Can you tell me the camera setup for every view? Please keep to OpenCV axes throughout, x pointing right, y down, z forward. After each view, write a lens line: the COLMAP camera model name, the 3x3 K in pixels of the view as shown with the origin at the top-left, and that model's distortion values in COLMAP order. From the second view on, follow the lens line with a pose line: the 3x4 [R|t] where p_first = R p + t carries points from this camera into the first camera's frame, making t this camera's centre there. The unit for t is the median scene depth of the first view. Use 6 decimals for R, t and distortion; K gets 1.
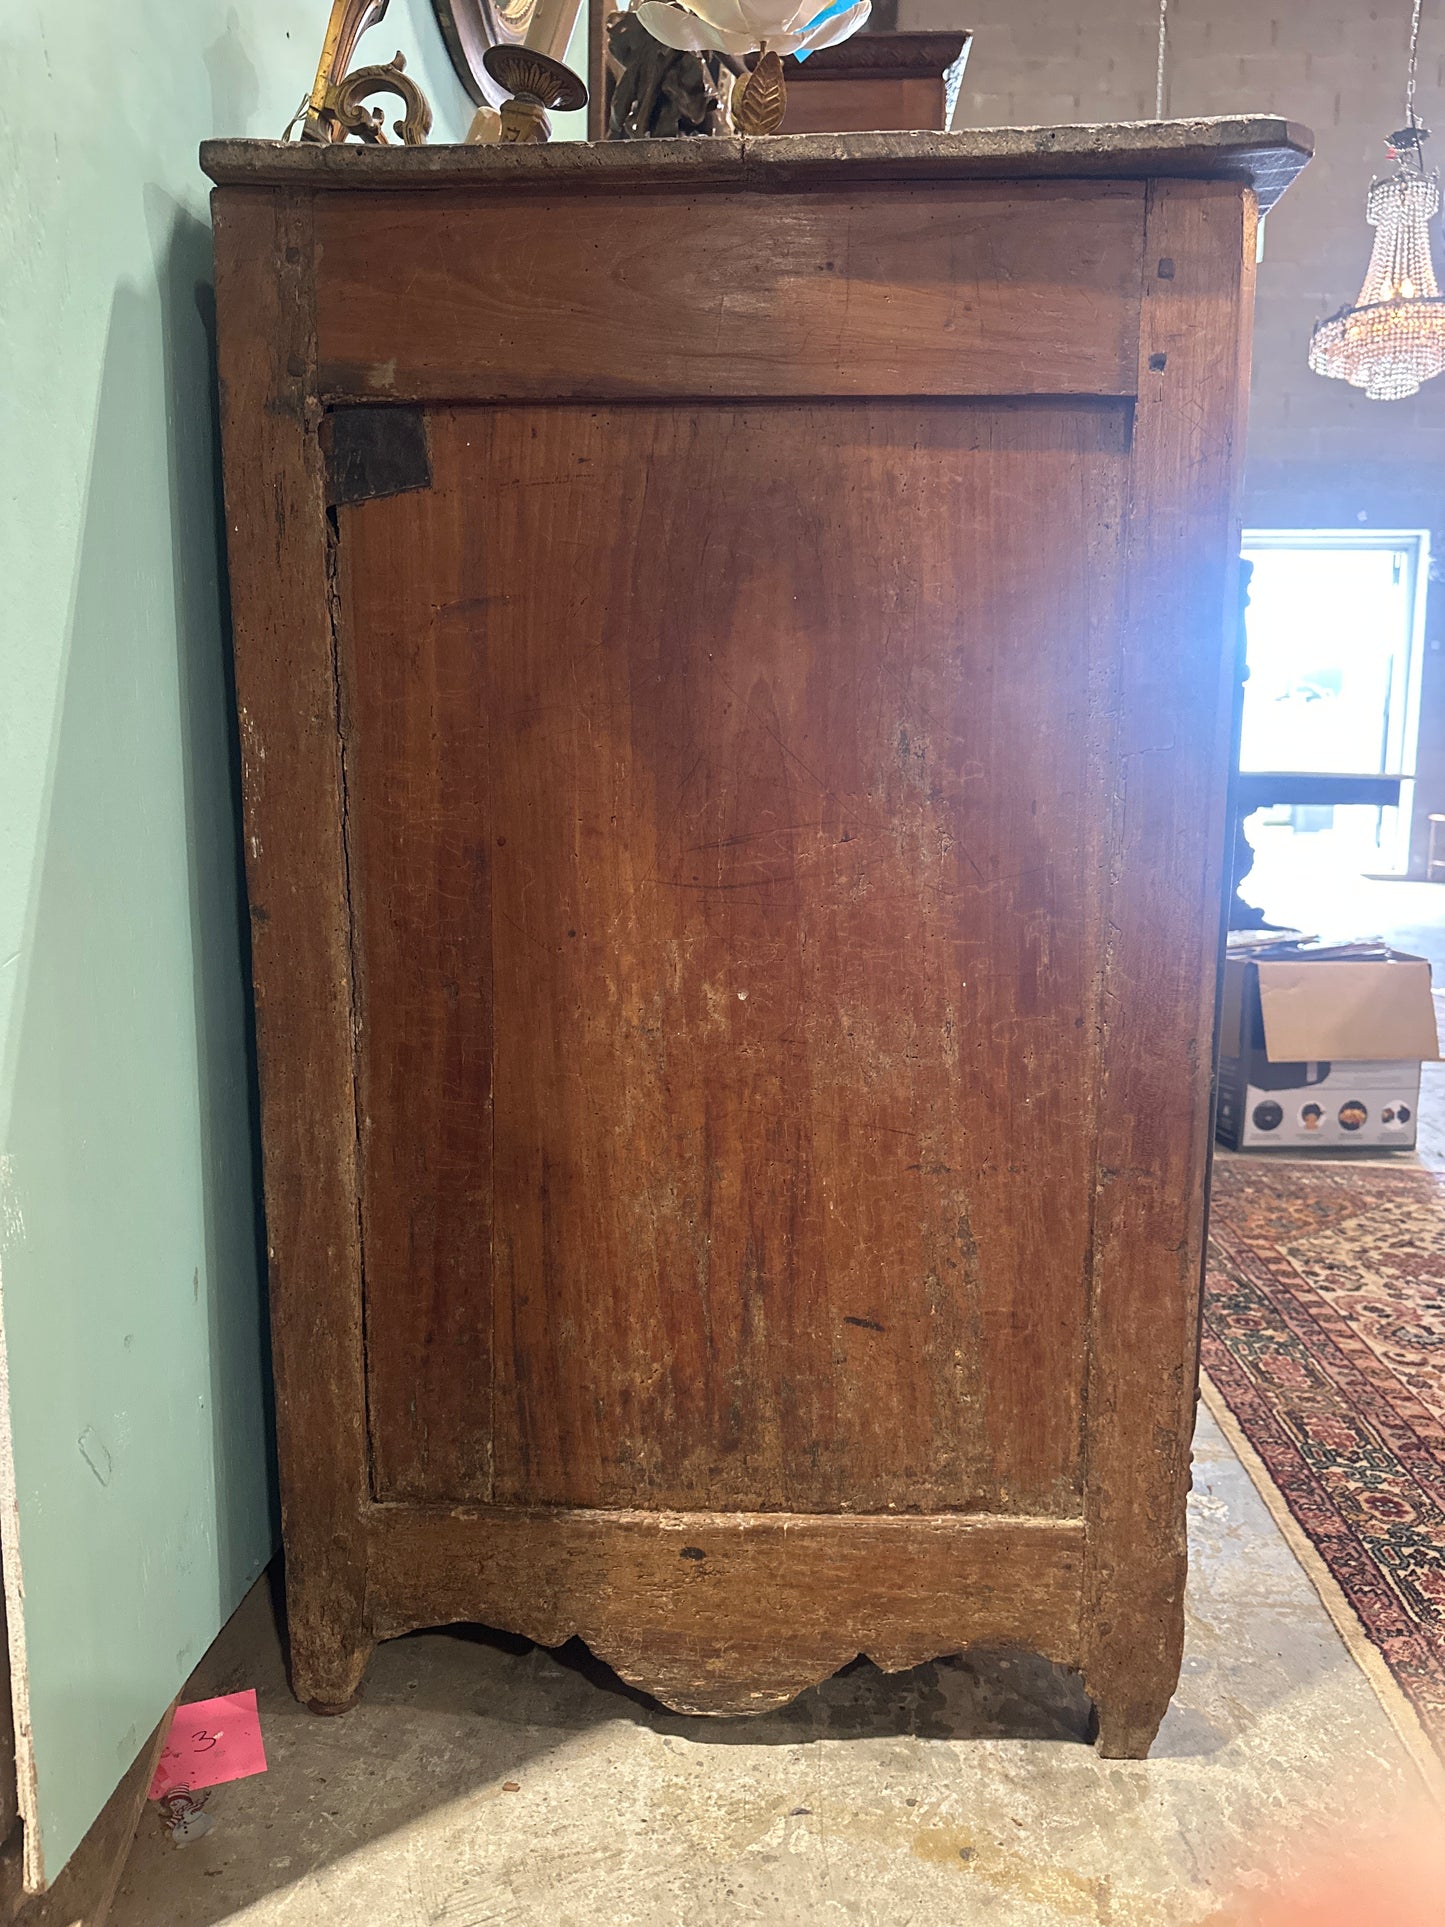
lens RADIAL K [[1430.0, 0, 633.3], [0, 1430.0, 1068.9], [0, 0, 1]] dist [0.027434, -0.070747]
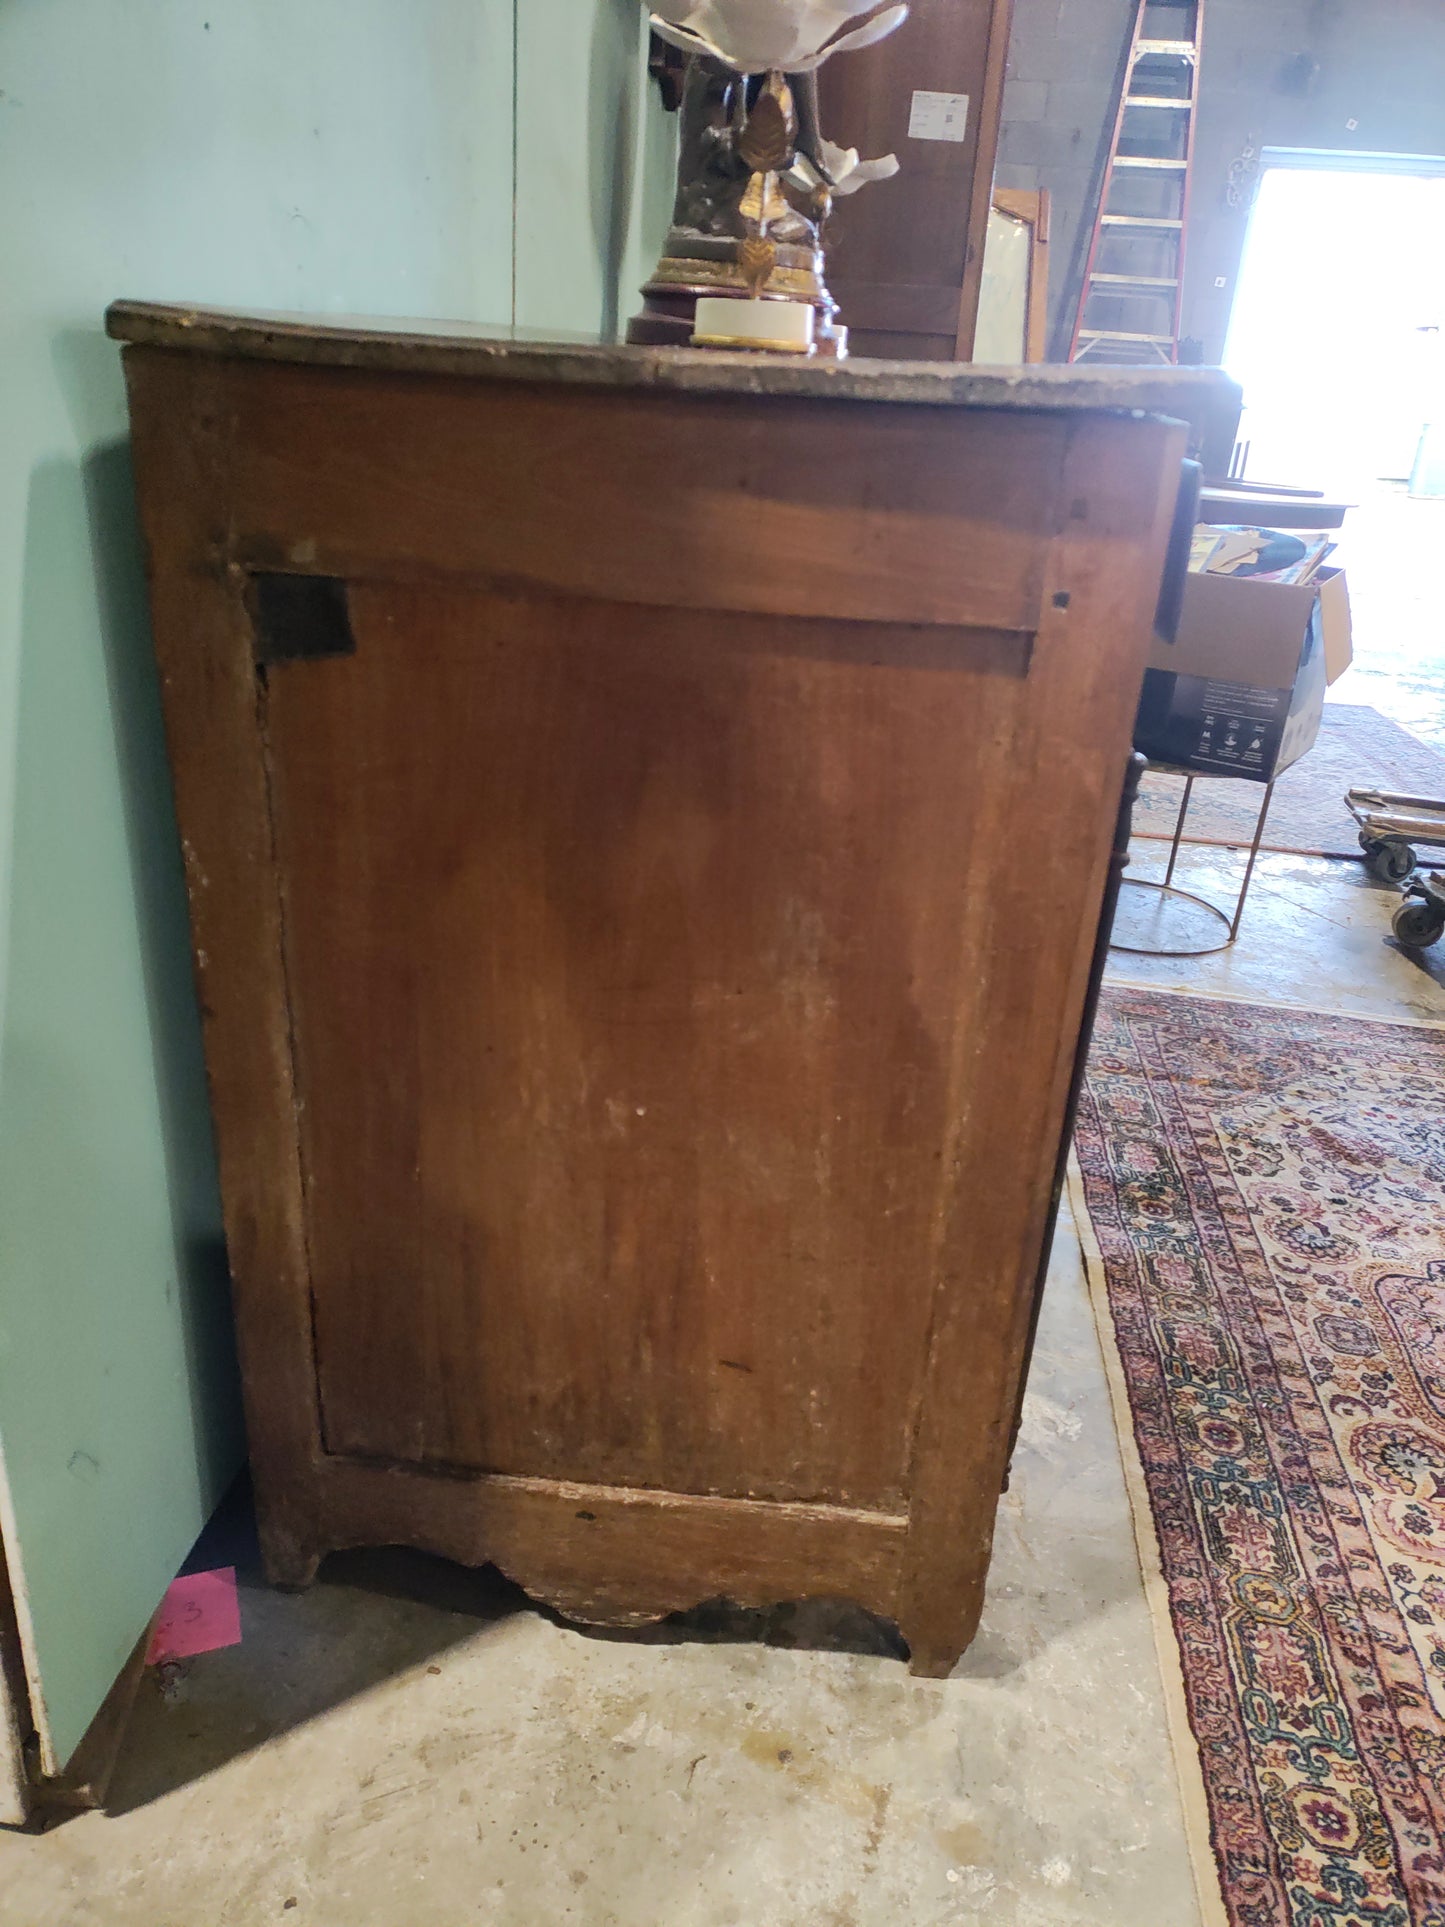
lens RADIAL K [[1430.0, 0, 638.1], [0, 1430.0, 1106.6], [0, 0, 1]] dist [0.027434, -0.070747]
pose [[0.998197, 0.058543, -0.013252, 0.086545], [-0.052624, 0.959743, 0.275906, -0.352005], [0.028871, -0.274711, 0.961093, -0.071345]]
